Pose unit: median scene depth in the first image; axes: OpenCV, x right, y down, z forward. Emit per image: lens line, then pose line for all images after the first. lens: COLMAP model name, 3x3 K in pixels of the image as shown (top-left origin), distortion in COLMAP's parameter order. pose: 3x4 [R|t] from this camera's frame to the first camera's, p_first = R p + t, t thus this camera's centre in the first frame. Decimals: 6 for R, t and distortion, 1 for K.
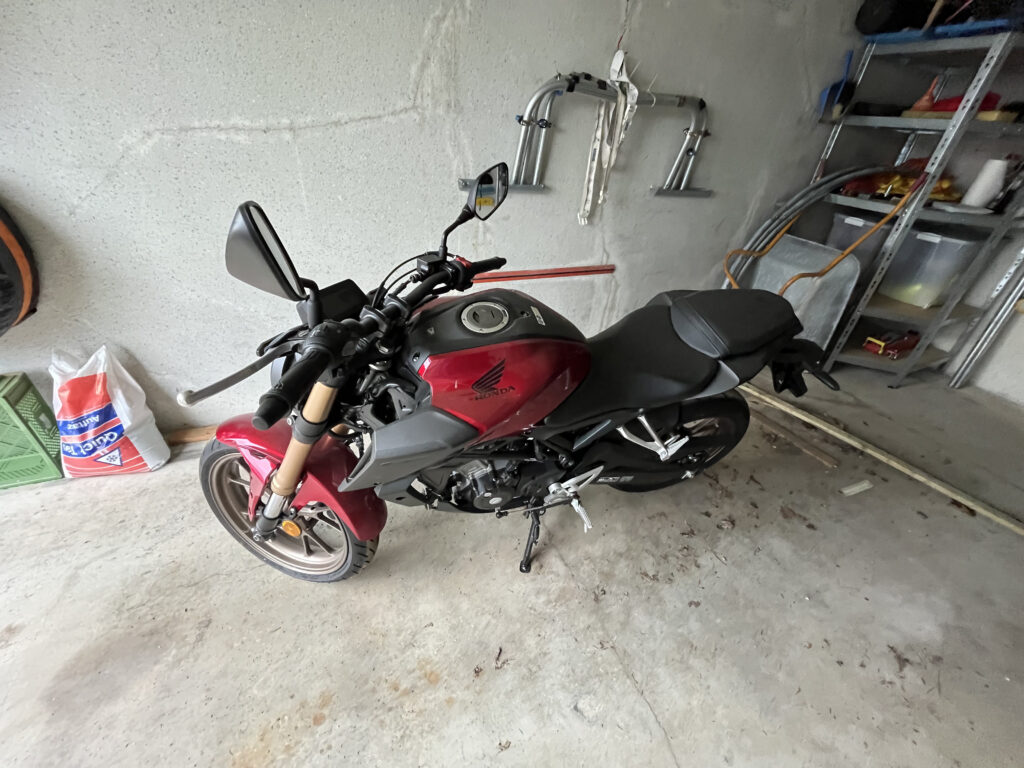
lens RADIAL K [[410.3, 0, 512.0], [0, 410.3, 384.0], [0, 0, 1]] dist [0.000186, -0.002742]
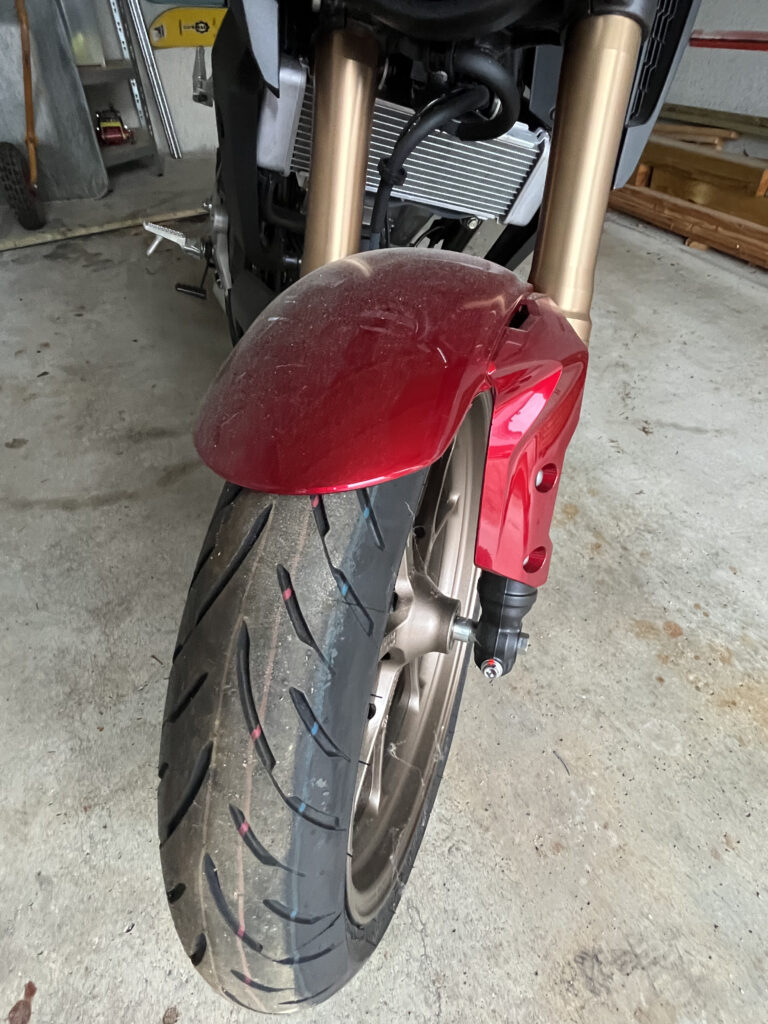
lens RADIAL K [[553.3, 0, 389.7], [0, 553.3, 509.7], [0, 0, 1]] dist [-0.004401, -0.000974]
pose [[0.035422, -0.723668, 0.689238, -0.694296], [0.539111, 0.594552, 0.596545, -0.005742], [-0.841489, 0.350445, 0.411198, 0.715515]]
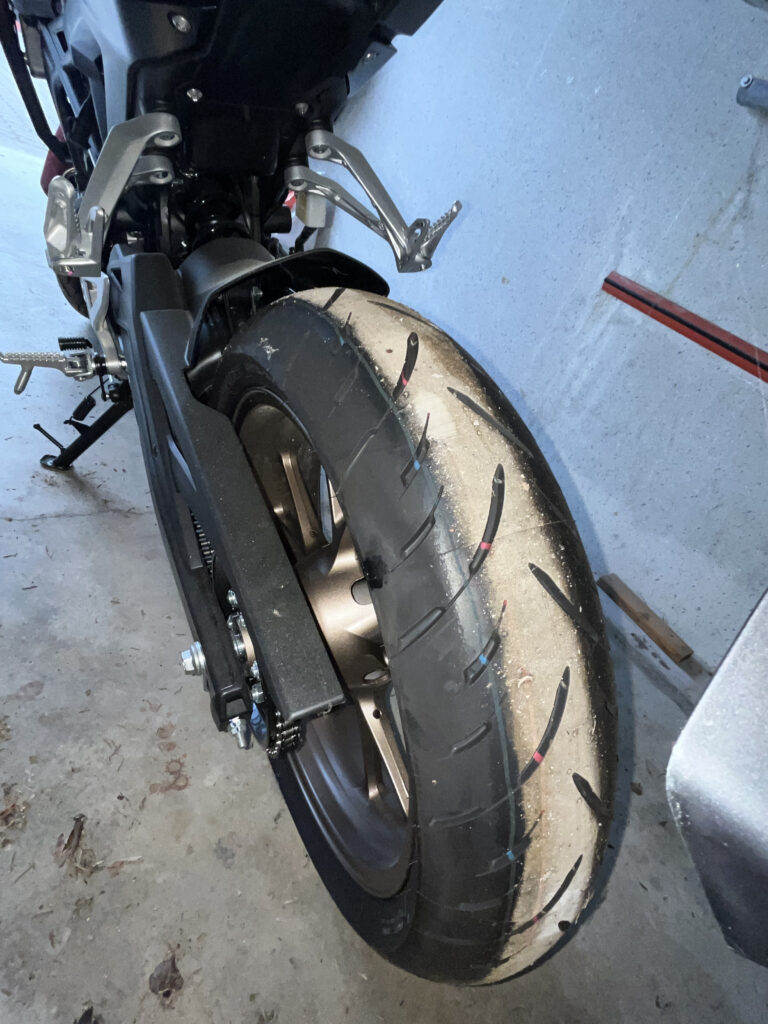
lens RADIAL K [[553.9, 0, 400.6], [0, 553.9, 513.8], [0, 0, 1]] dist [-0.003516, -0.000392]
pose [[0.229608, 0.557210, -0.797996, 0.743992], [-0.804880, 0.569689, 0.166203, 0.022556], [0.547219, 0.604129, 0.579292, 0.910504]]
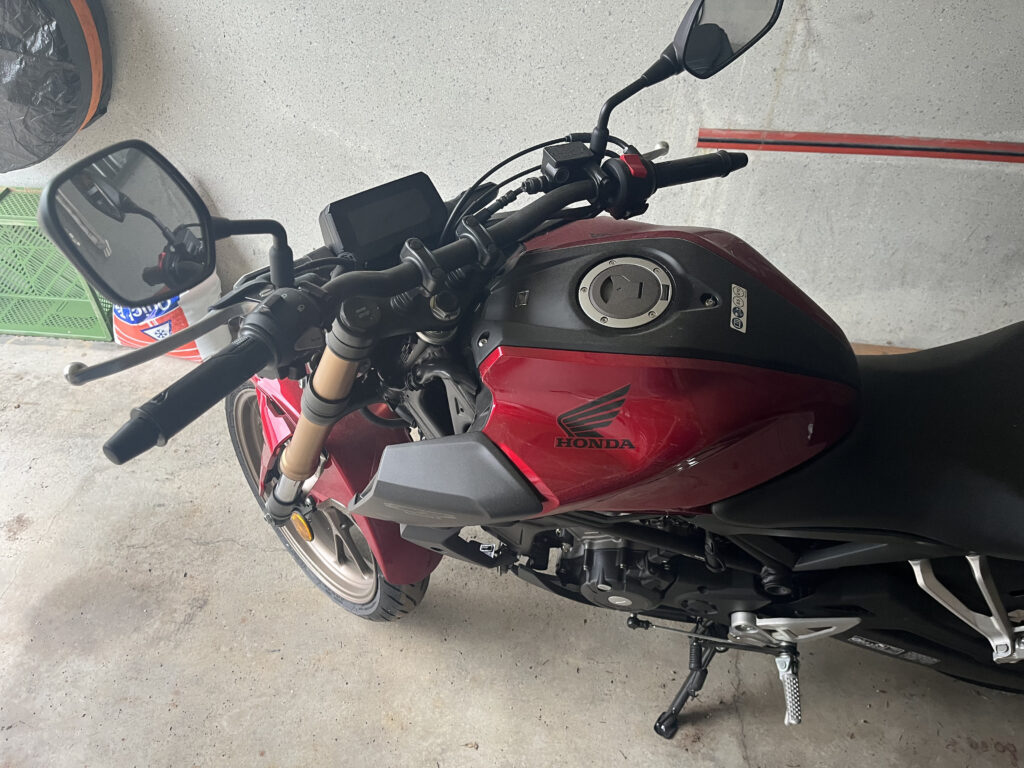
lens RADIAL K [[769.7, 0, 510.4], [0, 769.7, 392.5], [0, 0, 1]] dist [0.072202, -0.104060]
pose [[0.875433, 0.275382, -0.397217, 0.142730], [-0.216051, 0.958098, 0.188071, -0.121478], [0.432364, -0.078825, 0.898247, 0.038376]]
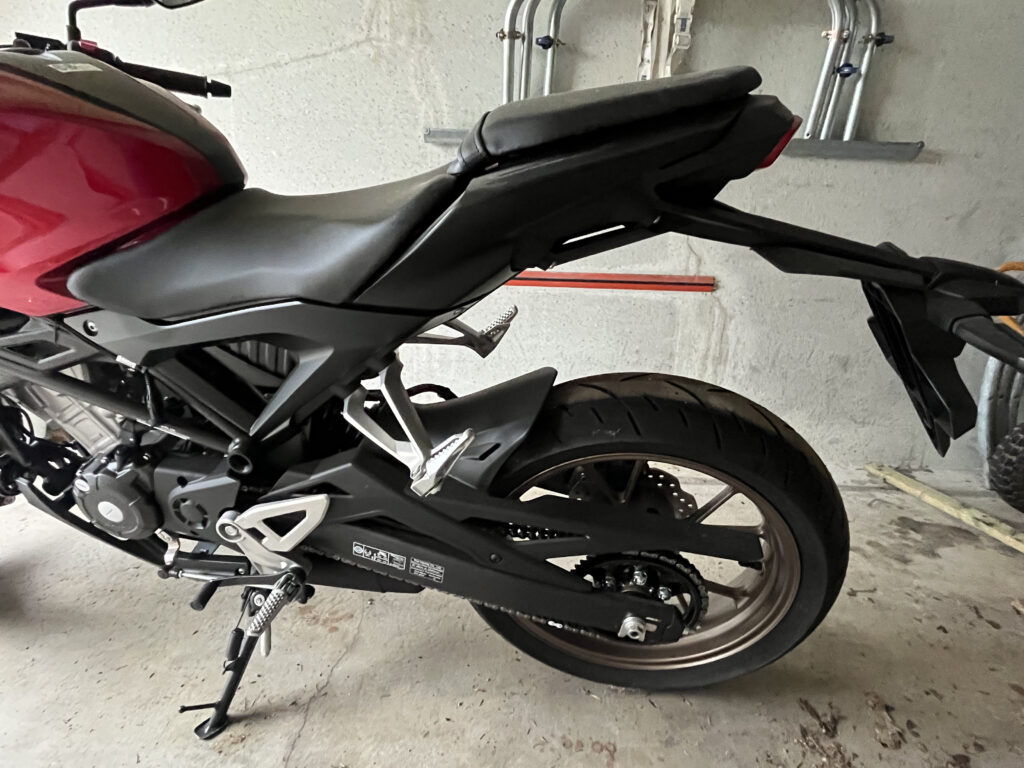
lens RADIAL K [[553.9, 0, 507.7], [0, 553.9, 382.2], [0, 0, 1]] dist [-0.003516, -0.000392]
pose [[0.891732, 0.072710, -0.446686, 0.596256], [-0.211923, 0.939194, -0.270190, 0.189157], [0.399879, 0.335600, 0.852918, 0.497576]]
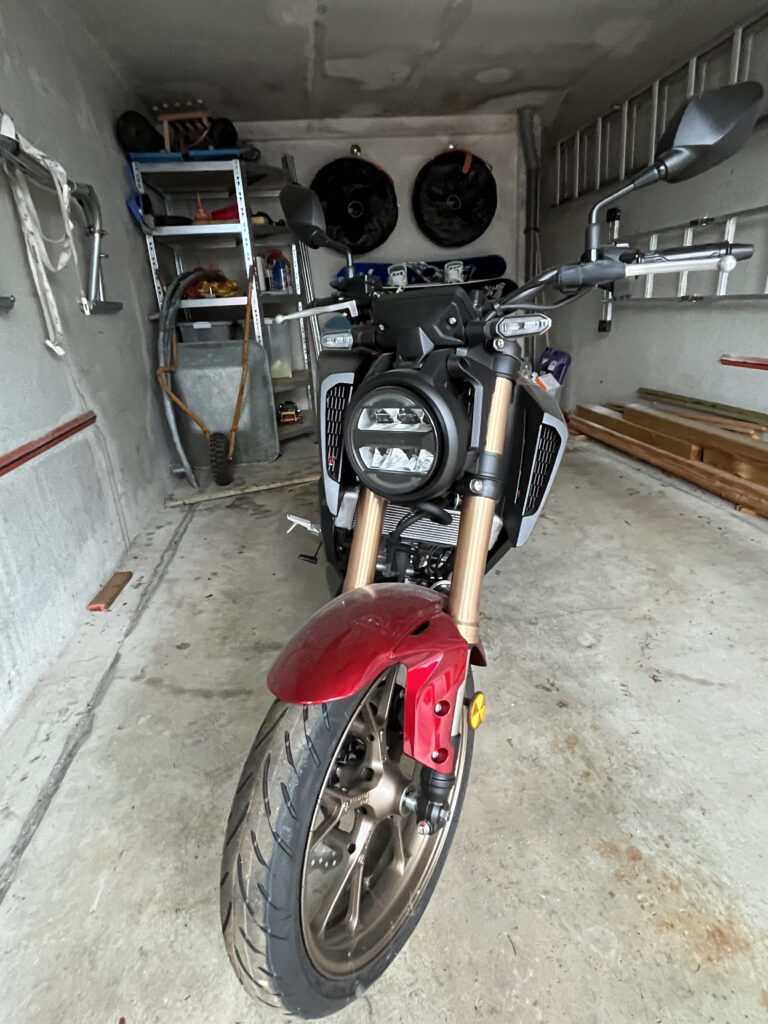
lens RADIAL K [[555.9, 0, 384.0], [0, 555.9, 512.0], [0, 0, 1]] dist [-0.001118, -0.001094]
pose [[0.259098, -0.425190, 0.867226, -0.897668], [0.586363, 0.782734, 0.208580, -0.104847], [-0.767494, 0.454467, 0.452121, 0.458877]]
